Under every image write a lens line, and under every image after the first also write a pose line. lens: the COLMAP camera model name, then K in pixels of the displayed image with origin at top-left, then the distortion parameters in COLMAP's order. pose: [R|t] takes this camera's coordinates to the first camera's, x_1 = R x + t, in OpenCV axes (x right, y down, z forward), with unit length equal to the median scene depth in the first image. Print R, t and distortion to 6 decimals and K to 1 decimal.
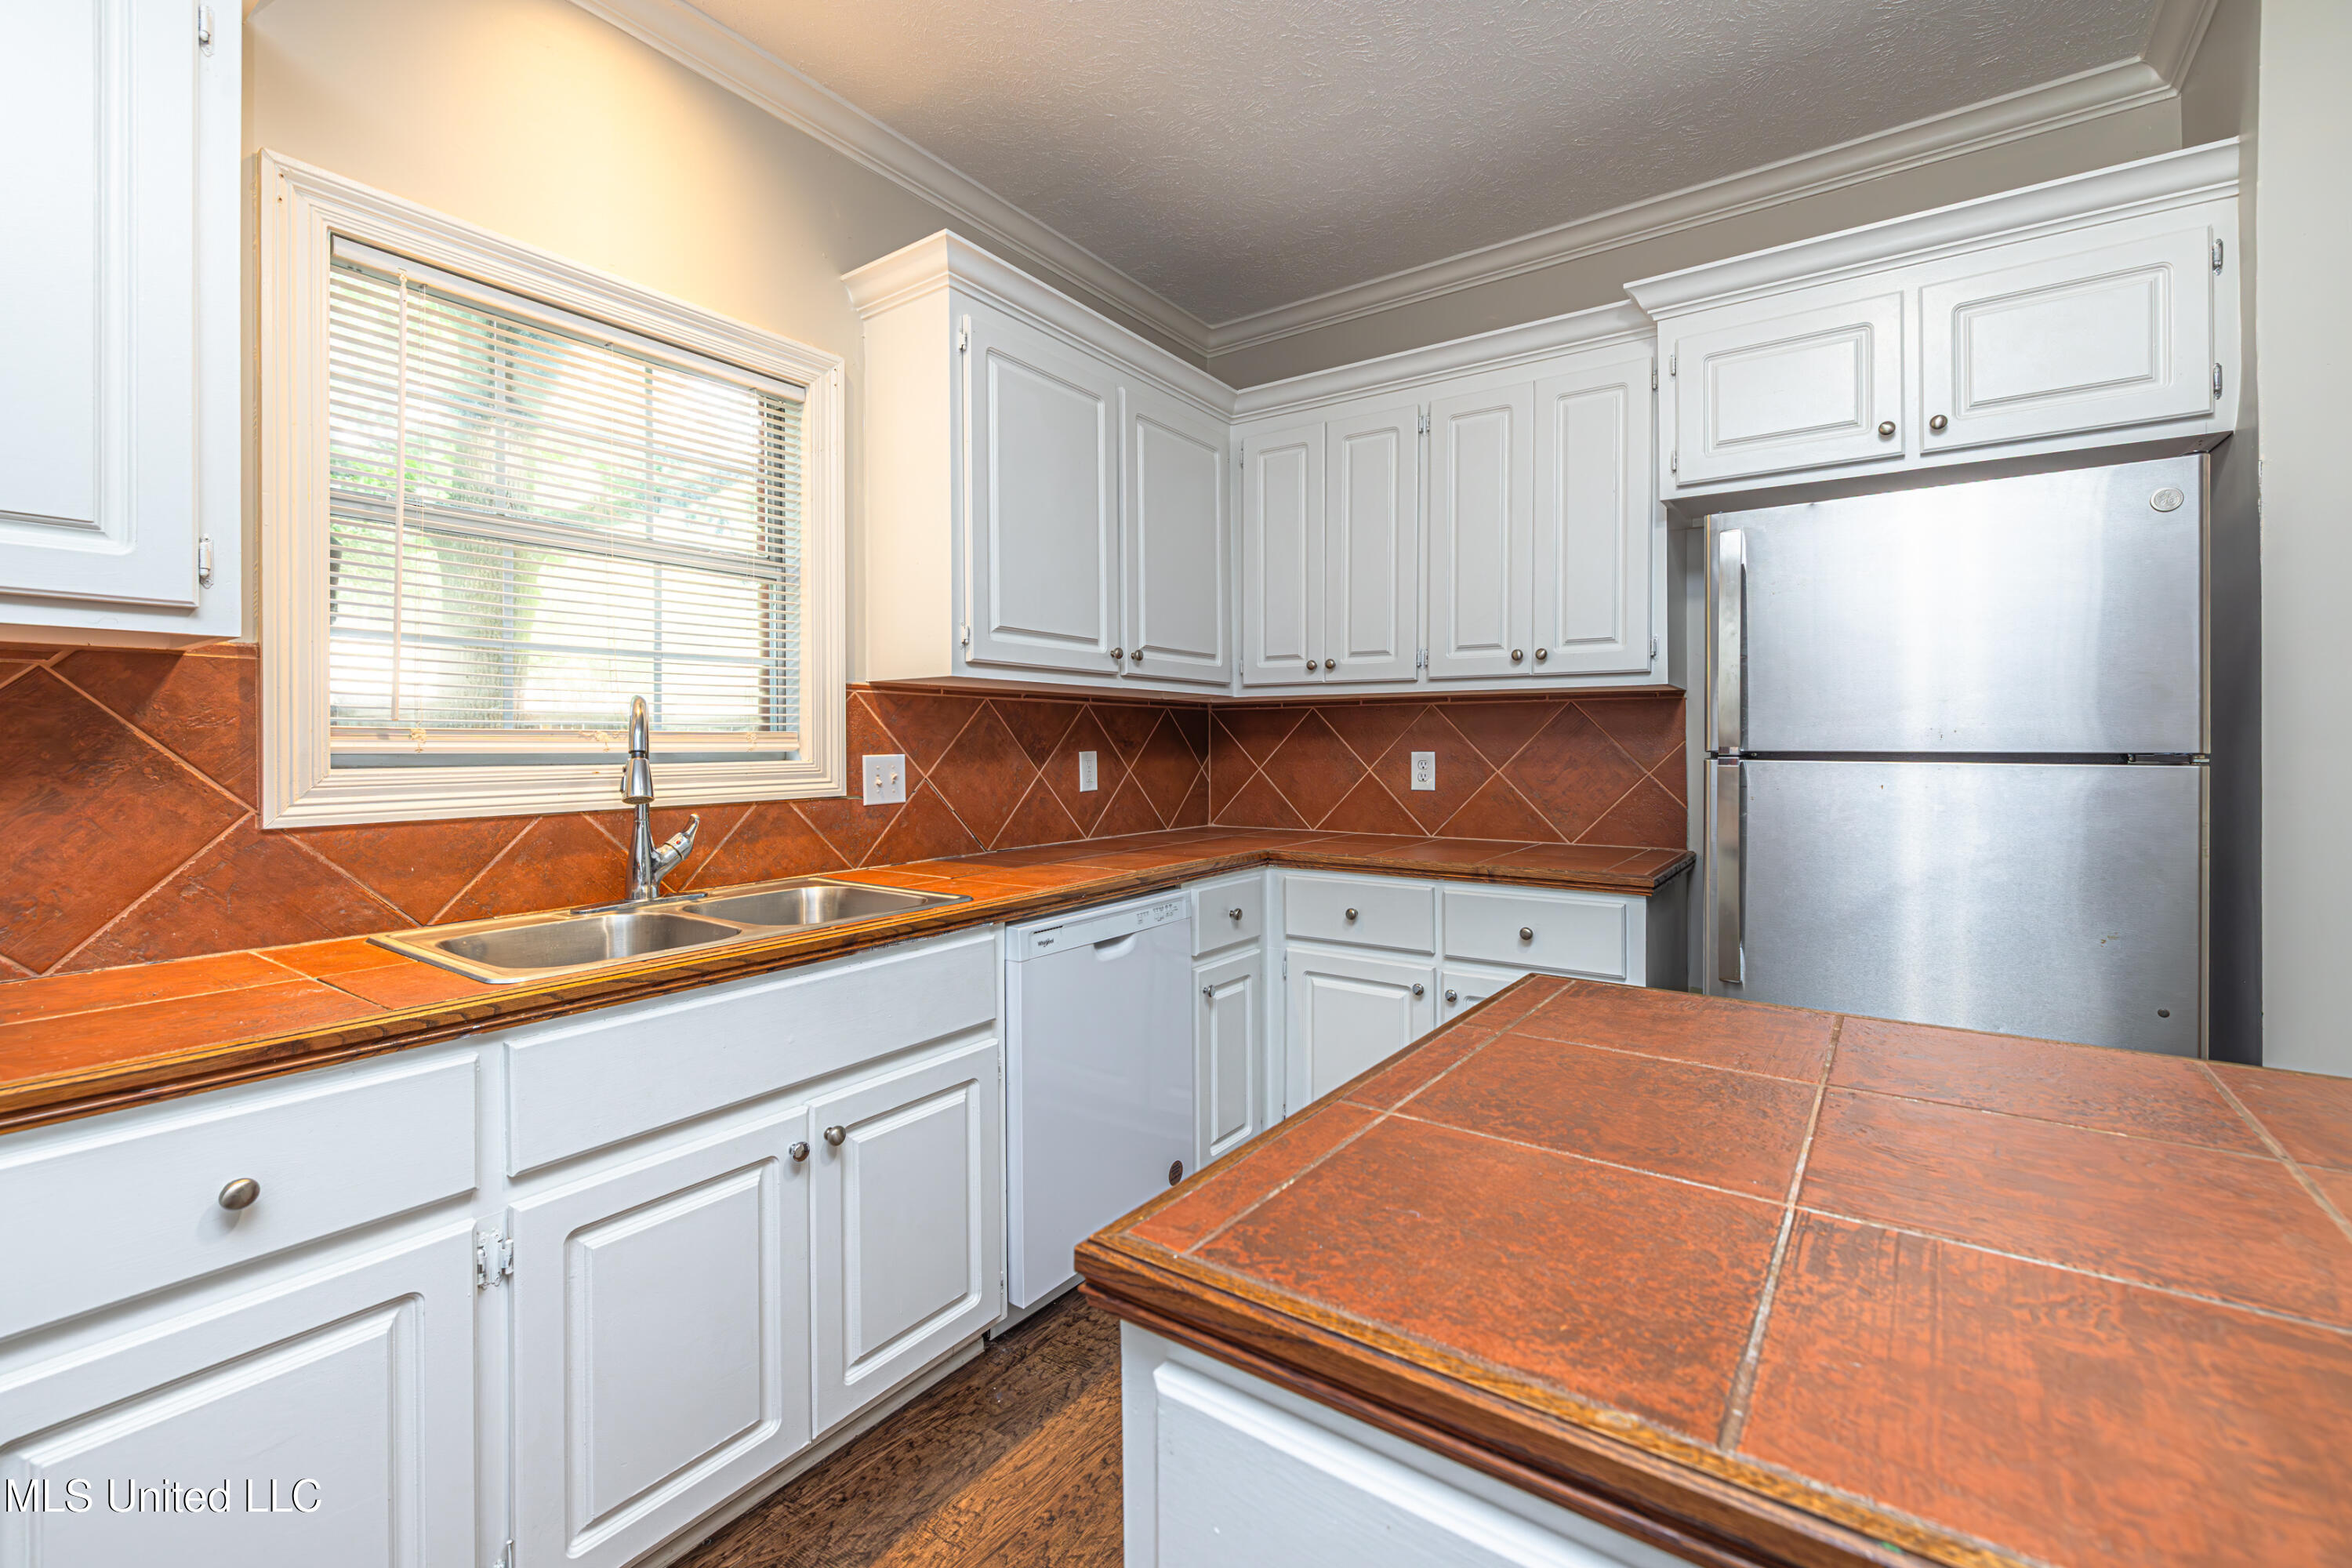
lens RADIAL K [[987.8, 0, 1179.5], [0, 987.8, 749.8], [0, 0, 1]] dist [-0.001822, 0.000733]
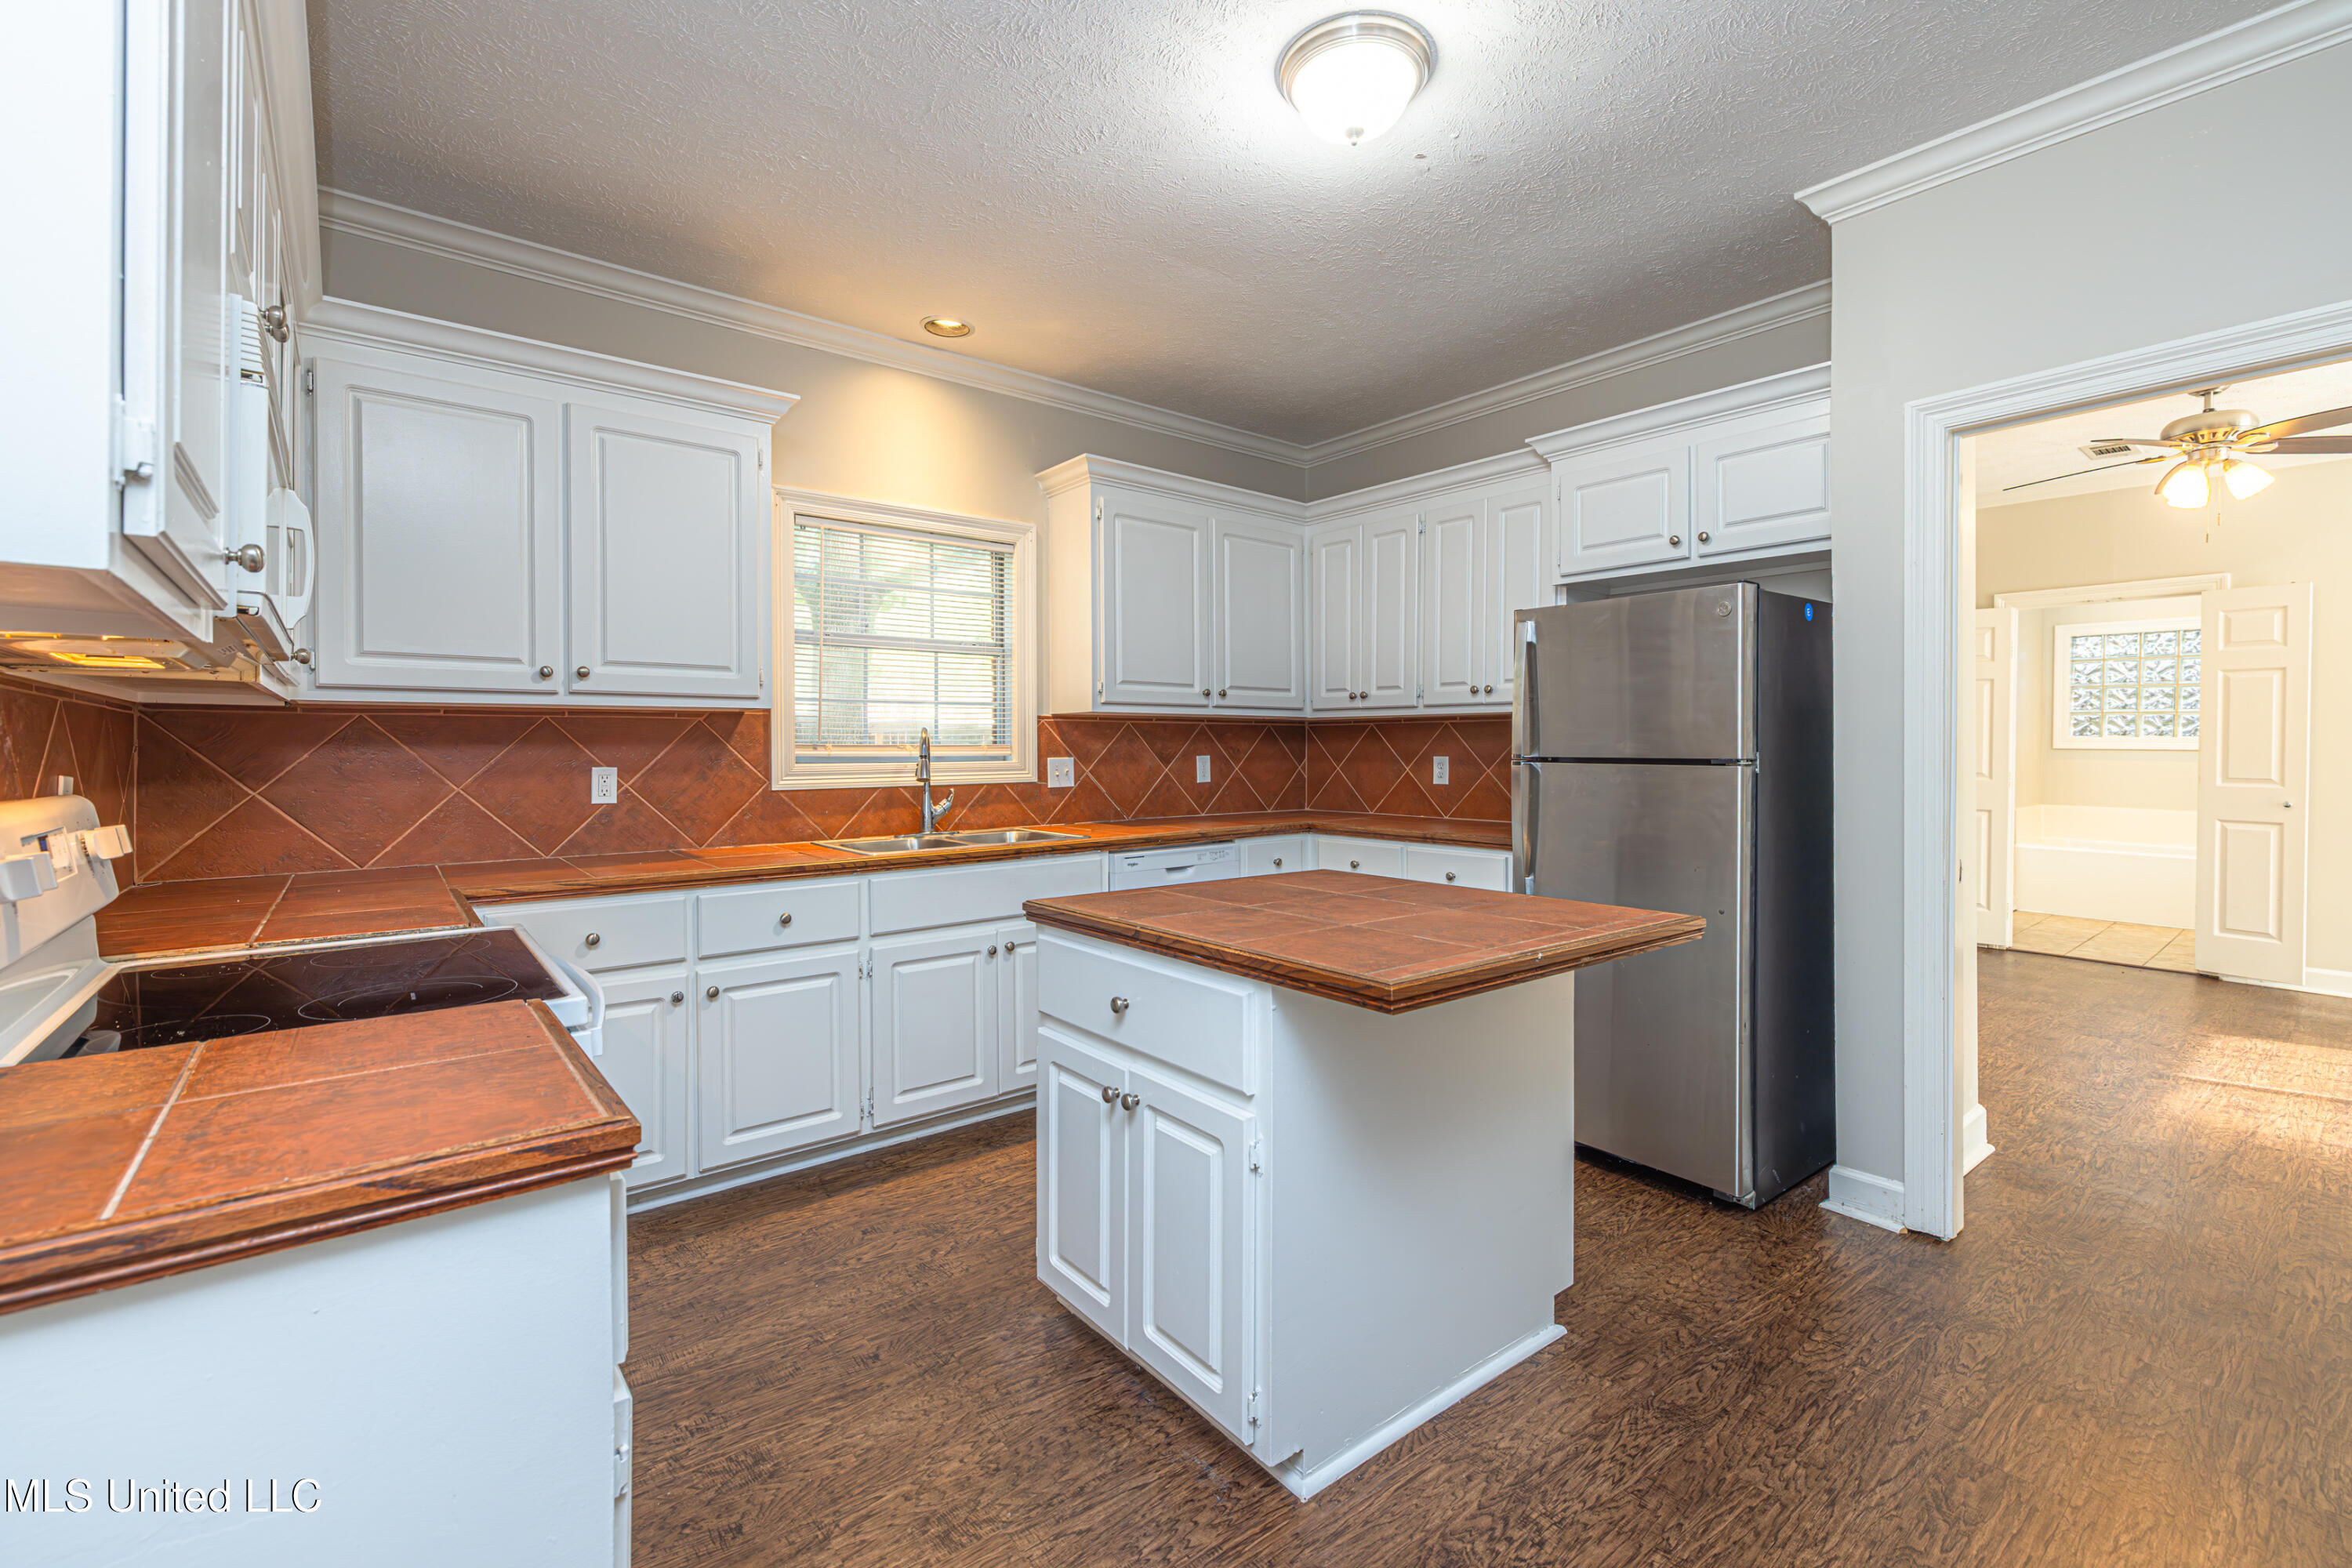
lens RADIAL K [[987.8, 0, 1176.3], [0, 987.8, 764.8], [0, 0, 1]] dist [-0.001822, 0.000733]
pose [[0.961557, 0.004442, -0.274570, 0.361770], [-0.000985, 0.999918, 0.012729, -0.004309], [0.274604, -0.011969, 0.961483, -0.574386]]
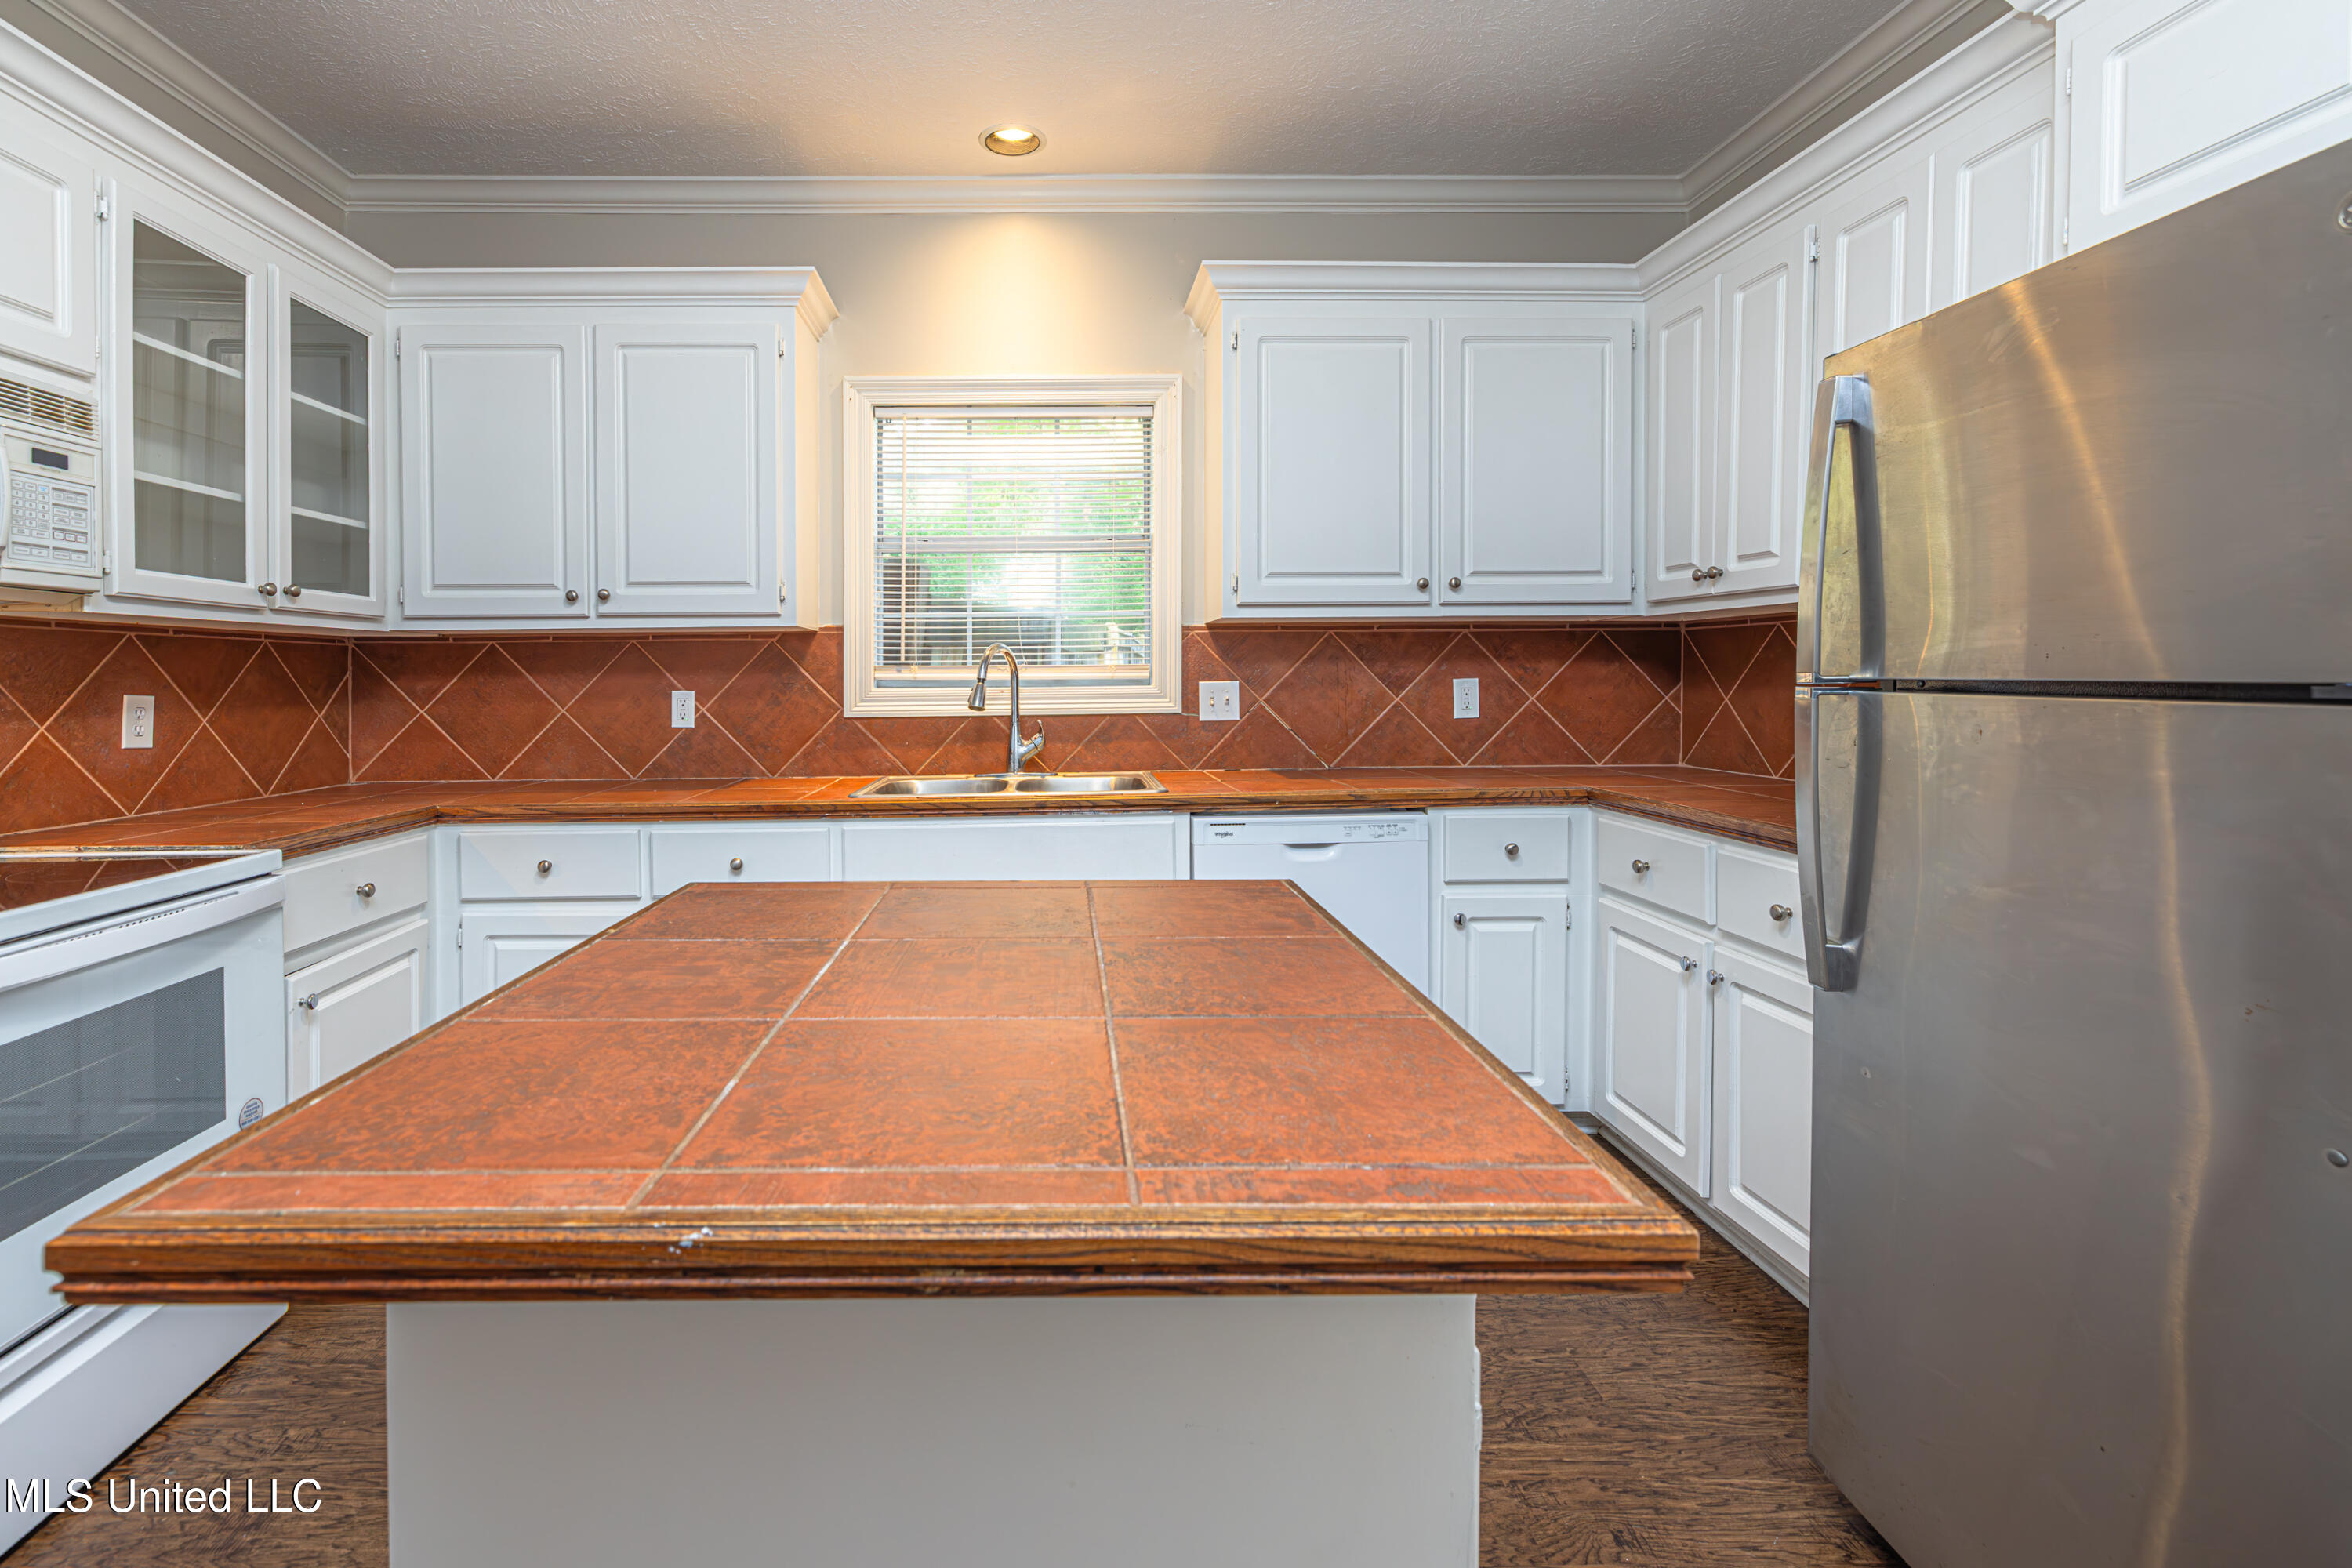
lens RADIAL K [[1054.4, 0, 1062.2], [0, 1054.4, 701.9], [0, 0, 1]] dist [0.003869, 0.000582]
pose [[0.597949, 0.017655, -0.801340, 0.679884], [0.001924, 0.999723, 0.023461, -0.000640], [0.801532, -0.015571, 0.597749, 0.044987]]
